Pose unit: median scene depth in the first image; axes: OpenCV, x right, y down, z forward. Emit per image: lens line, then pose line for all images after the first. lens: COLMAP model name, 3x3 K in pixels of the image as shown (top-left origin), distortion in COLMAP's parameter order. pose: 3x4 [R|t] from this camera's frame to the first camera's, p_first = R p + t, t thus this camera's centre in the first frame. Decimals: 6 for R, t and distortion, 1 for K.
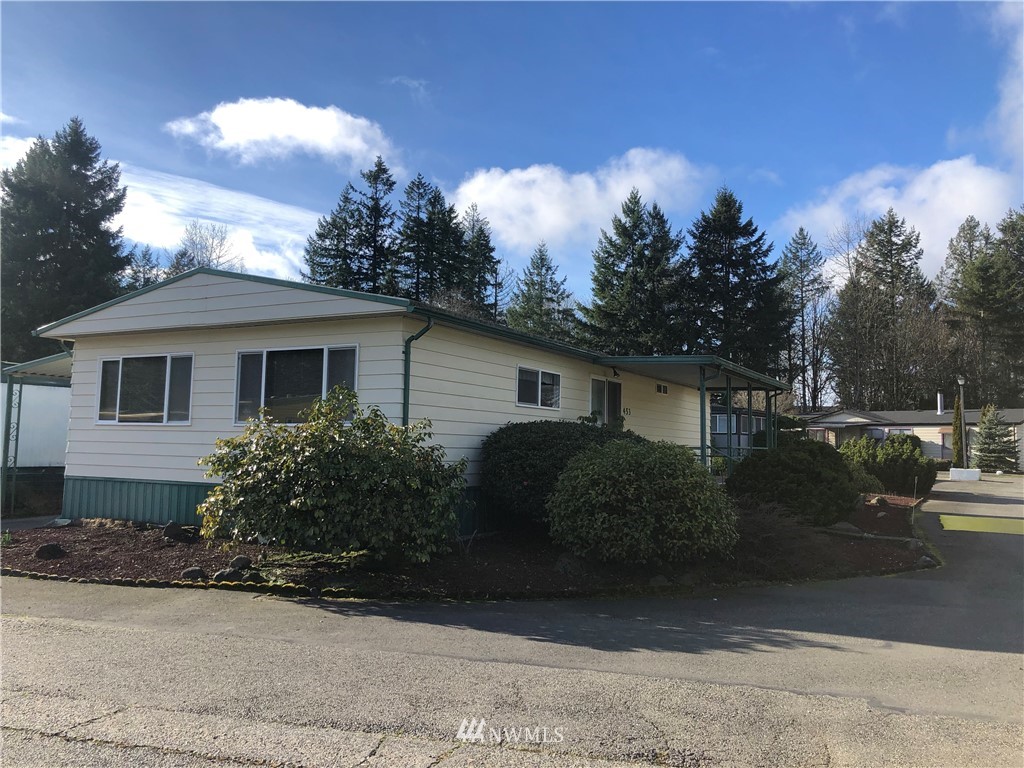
lens RADIAL K [[819.3, 0, 512.0], [0, 819.3, 384.0], [0, 0, 1]] dist [0.110715, -0.259644]
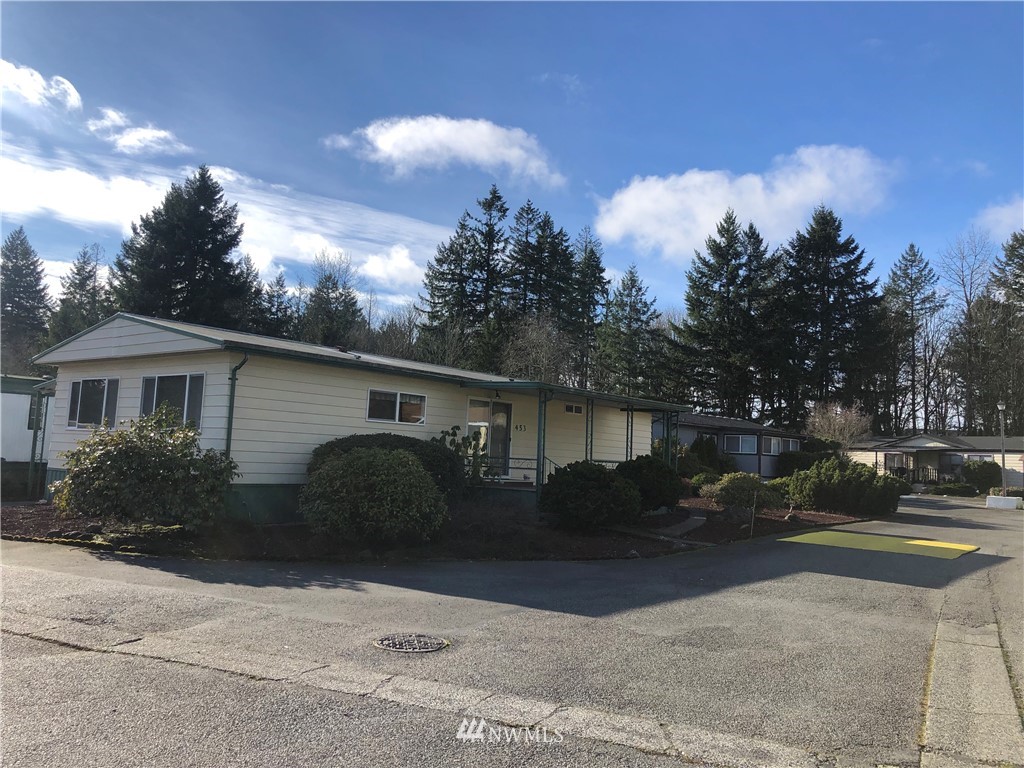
lens RADIAL K [[819.3, 0, 512.0], [0, 819.3, 384.0], [0, 0, 1]] dist [0.110715, -0.259644]
pose [[0.982354, 0.009615, -0.186784, 0.077784], [-0.013472, 0.999721, -0.019390, -0.001417], [0.186545, 0.021564, 0.982210, -0.029540]]
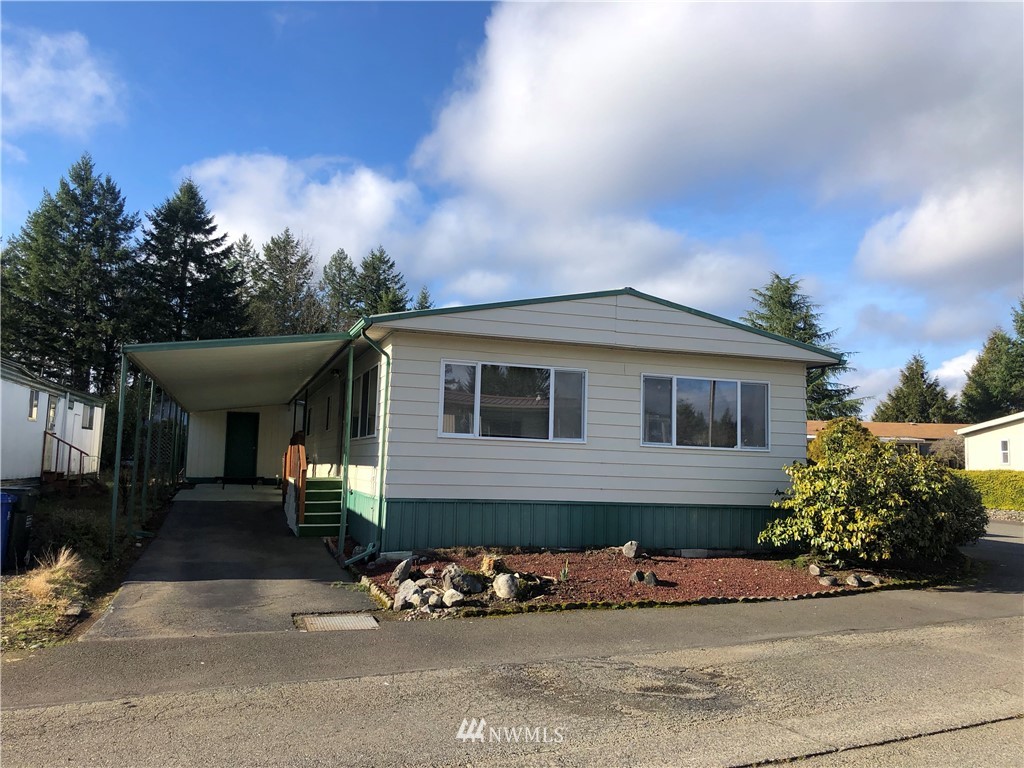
lens RADIAL K [[819.3, 0, 512.0], [0, 819.3, 384.0], [0, 0, 1]] dist [0.110715, -0.259644]
pose [[0.679664, 0.069446, 0.730229, -0.168984], [-0.070729, 0.997074, -0.028992, 0.002021], [-0.730106, -0.031943, 0.682587, 0.057394]]
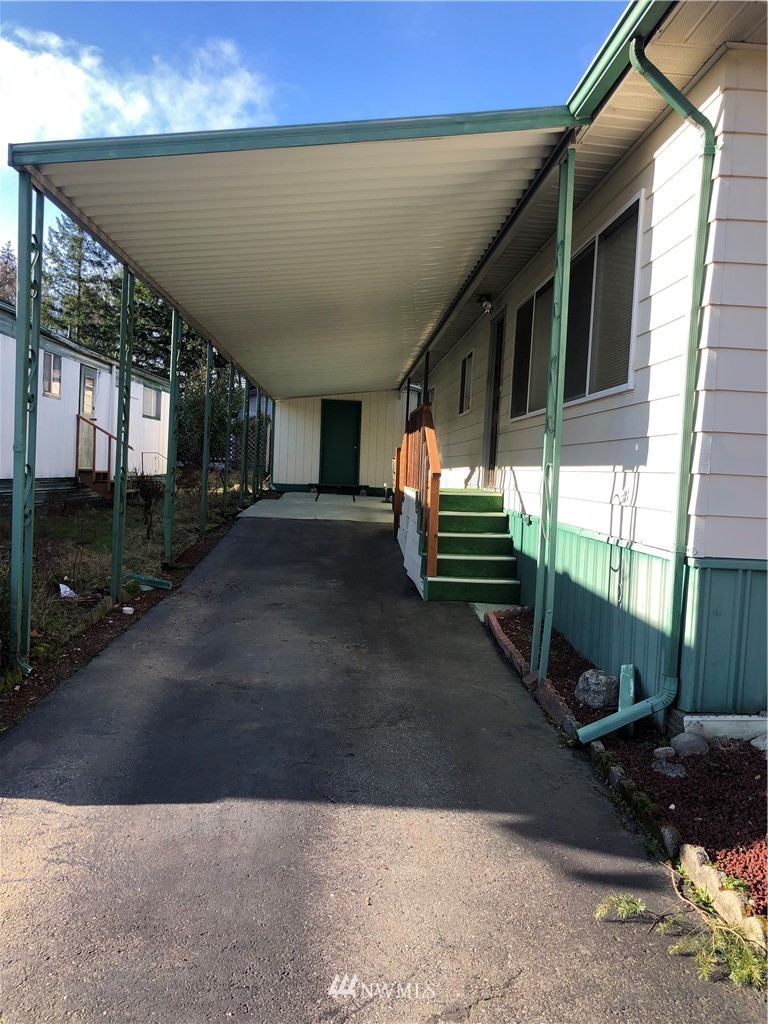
lens RADIAL K [[819.3, 0, 384.0], [0, 819.3, 512.0], [0, 0, 1]] dist [0.110715, -0.259644]
pose [[0.853416, -0.007813, 0.521172, -0.123939], [-0.070387, 0.989001, 0.130085, 0.010656], [-0.516456, -0.147700, 0.843480, 0.131290]]
